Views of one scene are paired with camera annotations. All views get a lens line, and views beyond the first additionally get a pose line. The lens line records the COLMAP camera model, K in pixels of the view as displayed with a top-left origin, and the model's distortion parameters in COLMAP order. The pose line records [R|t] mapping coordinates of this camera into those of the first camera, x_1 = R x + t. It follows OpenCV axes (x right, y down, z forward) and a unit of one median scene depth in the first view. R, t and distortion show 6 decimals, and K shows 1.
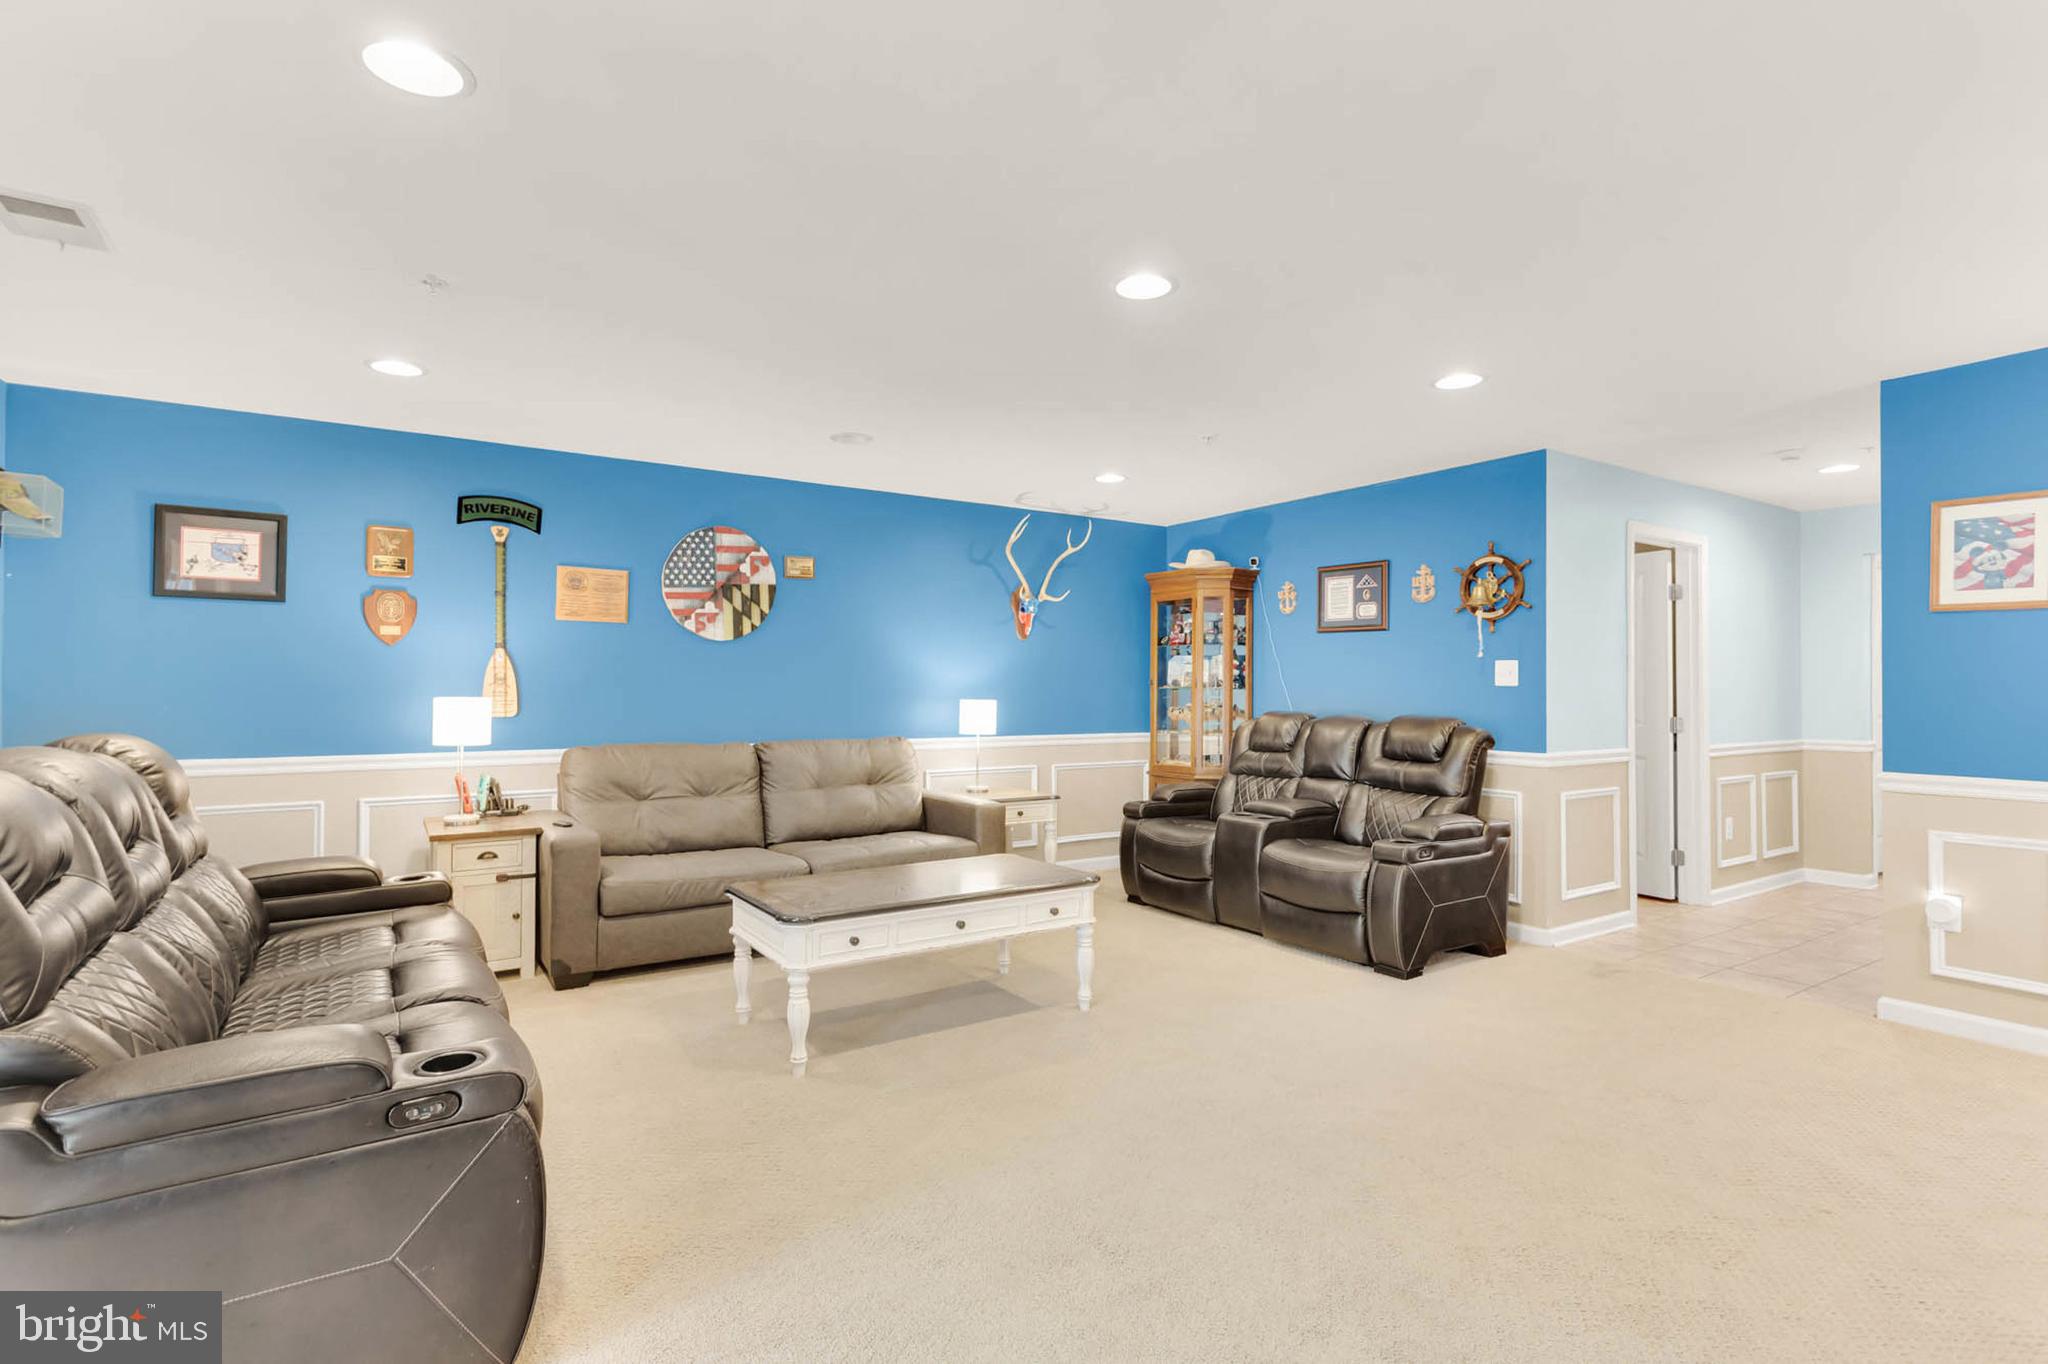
lens RADIAL K [[1002.2, 0, 1024.0], [0, 1002.2, 682.0], [0, 0, 1]] dist [0.002169, 0.000426]
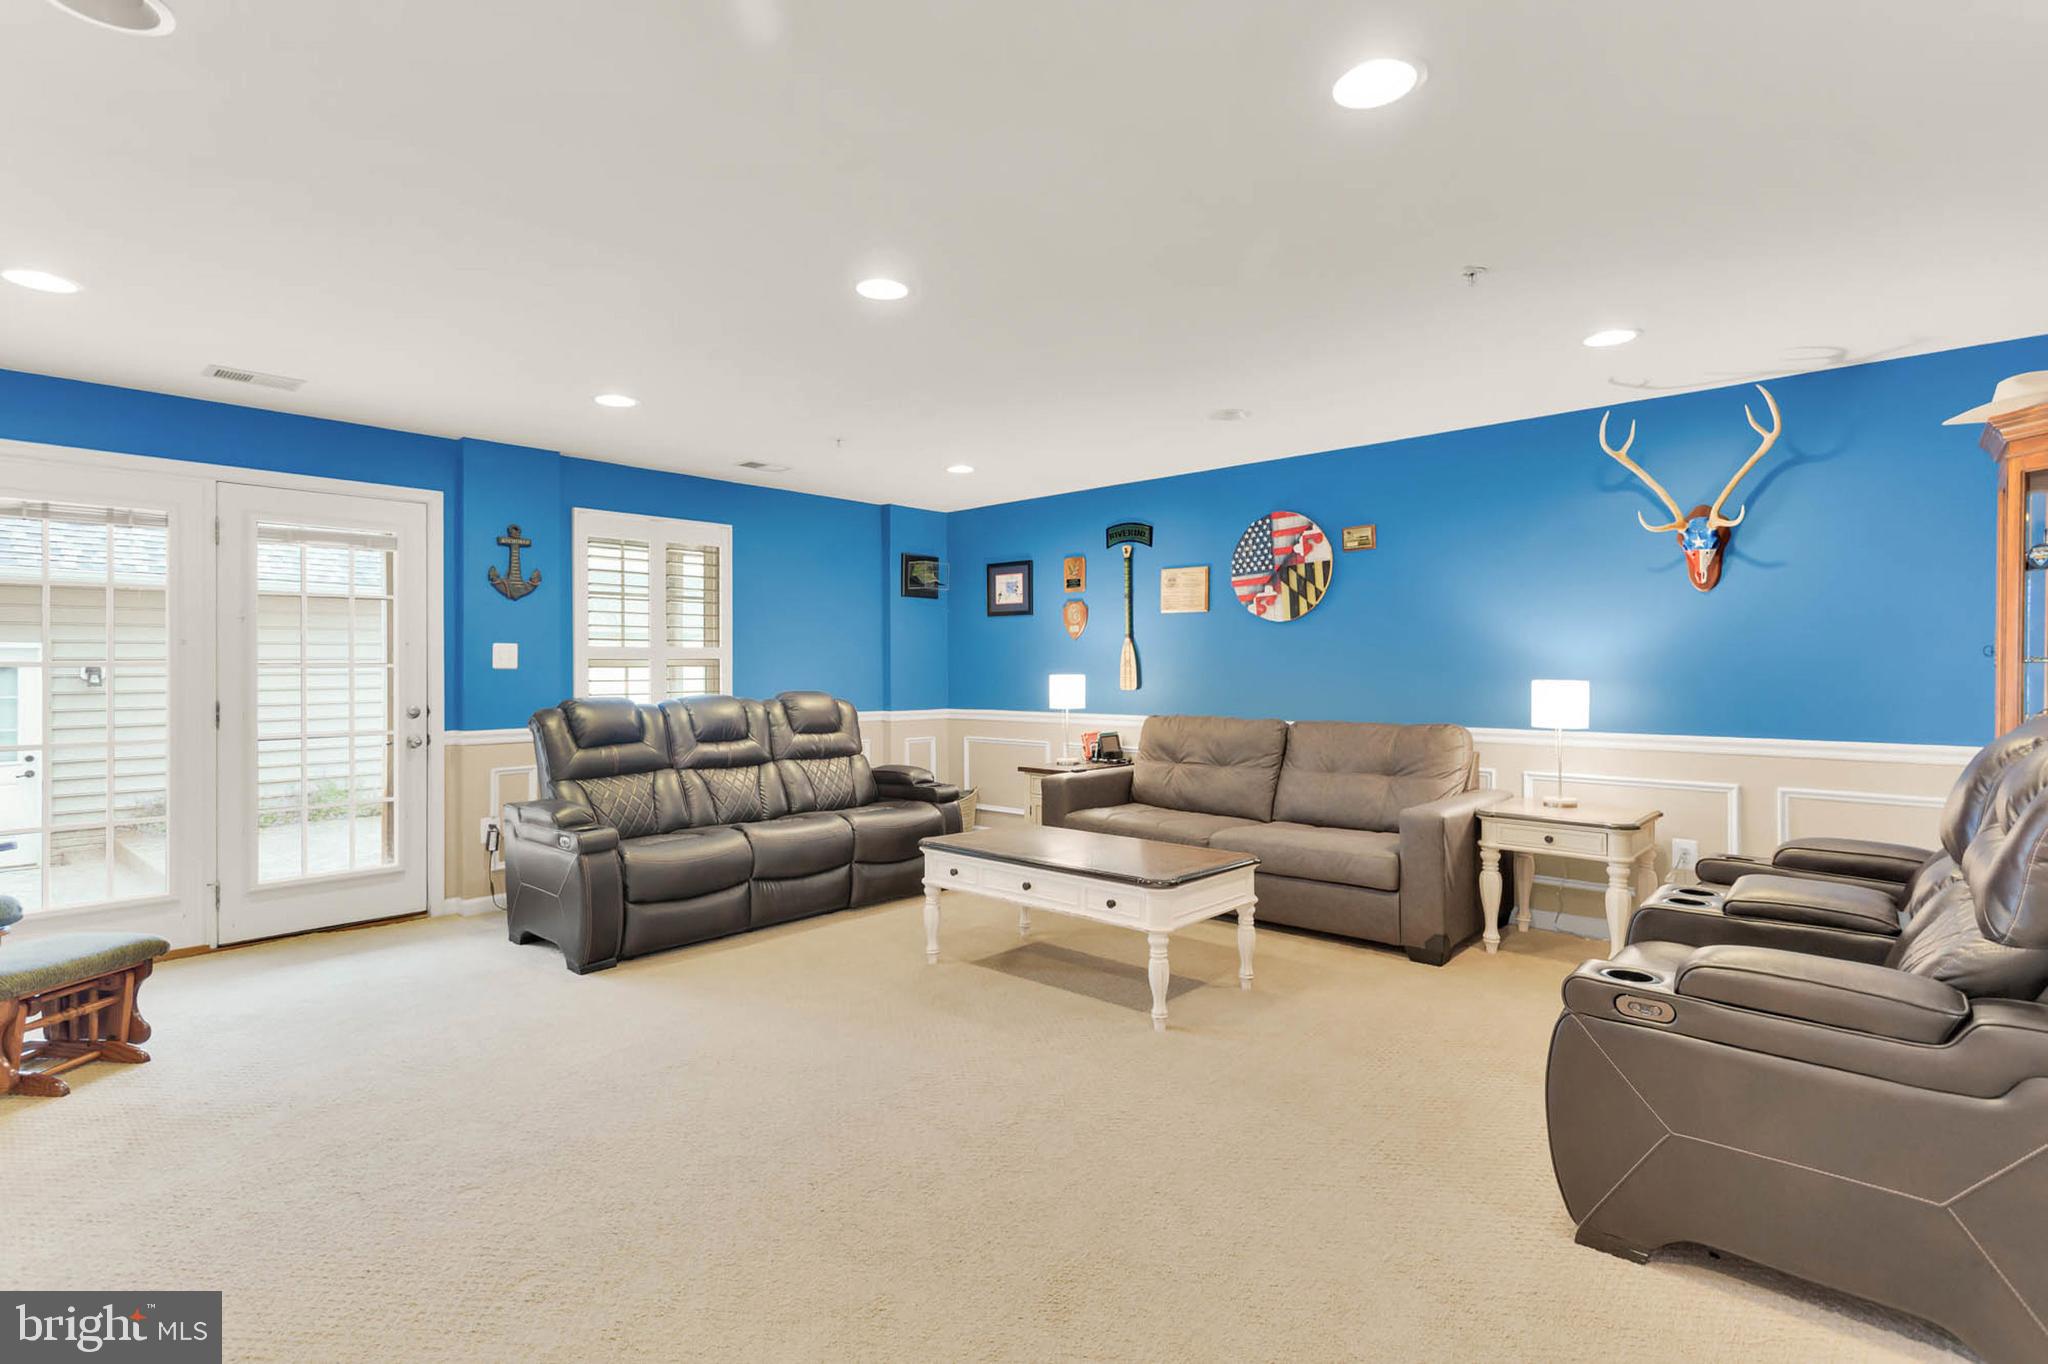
lens RADIAL K [[1002.2, 0, 1024.0], [0, 1002.2, 682.0], [0, 0, 1]] dist [0.002169, 0.000426]
pose [[0.232029, 0.007704, -0.972678, 0.655786], [0.007548, 0.999924, 0.009720, 0.009416], [0.972680, -0.009597, 0.231953, 0.504815]]
